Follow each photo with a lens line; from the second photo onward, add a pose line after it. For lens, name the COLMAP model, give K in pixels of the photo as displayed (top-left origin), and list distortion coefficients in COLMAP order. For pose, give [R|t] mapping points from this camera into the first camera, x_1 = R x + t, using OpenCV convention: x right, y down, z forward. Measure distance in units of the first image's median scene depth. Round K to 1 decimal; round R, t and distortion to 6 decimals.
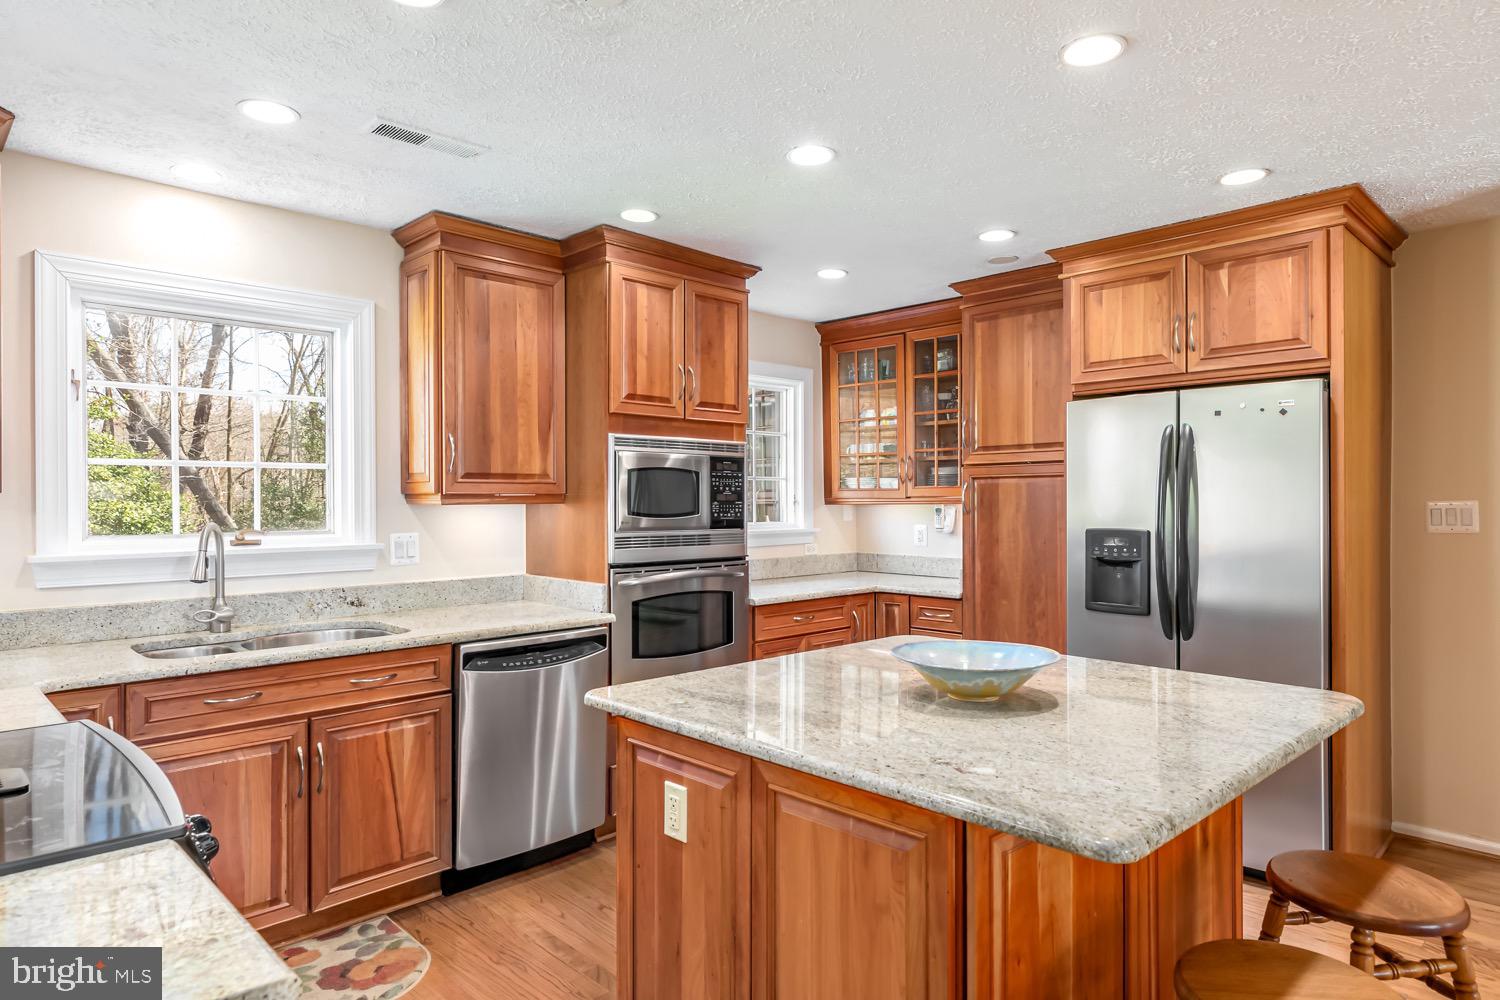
lens RADIAL K [[884.8, 0, 750.0], [0, 884.8, 500.0], [0, 0, 1]] dist [0.003312, 0.000455]
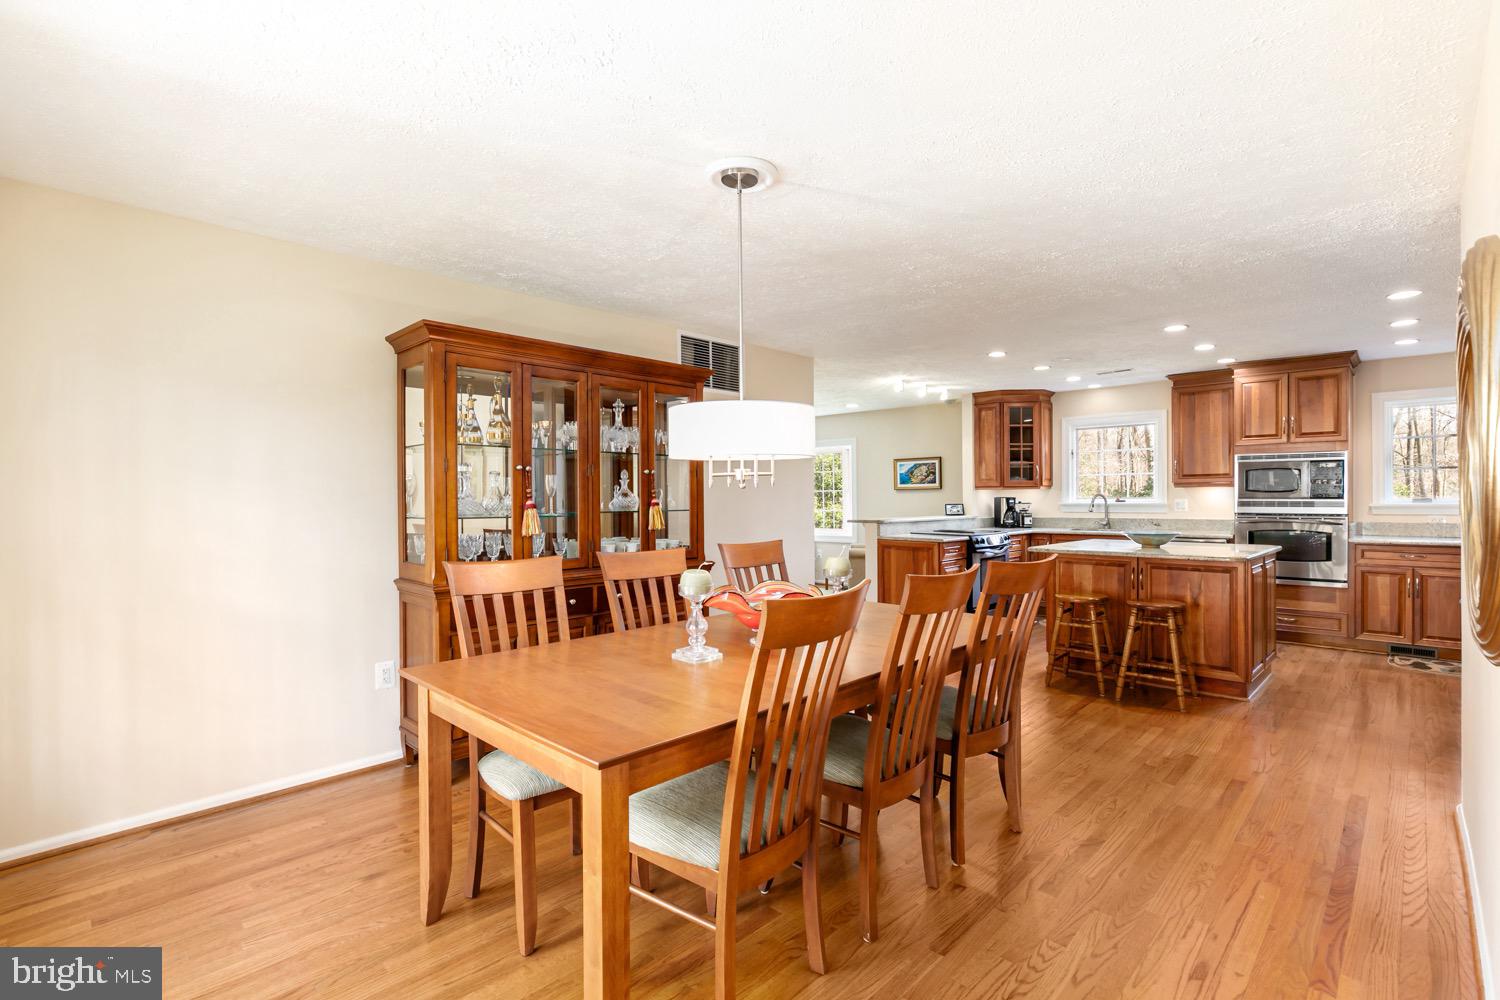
lens RADIAL K [[696.8, 0, 755.3], [0, 696.8, 499.0], [0, 0, 1]] dist [-0.002347, -0.000065]
pose [[0.041681, 0.005025, -0.999118, 1.463554], [0.004836, 0.999975, 0.005231, 0.020432], [0.999119, -0.005050, 0.041655, -0.268807]]
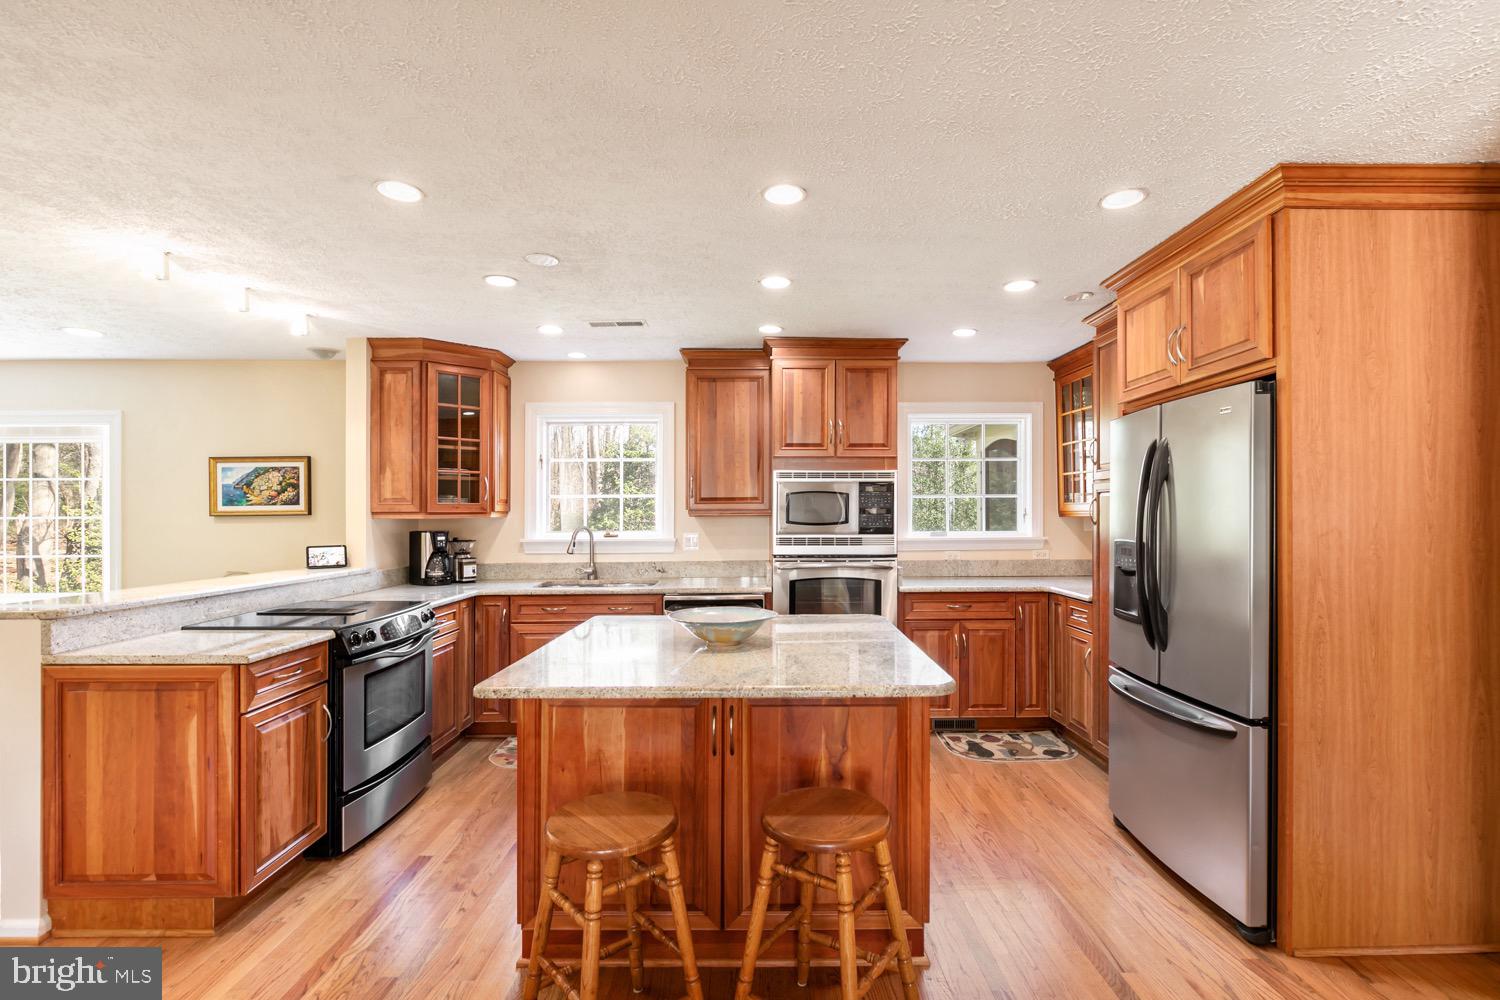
lens RADIAL K [[696.8, 0, 755.3], [0, 696.8, 499.0], [0, 0, 1]] dist [-0.002347, -0.000065]
pose [[0.724615, -0.016056, -0.688967, 0.619283], [0.002009, 0.999774, -0.021187, 0.000588], [0.689151, 0.013968, 0.724483, 0.093444]]
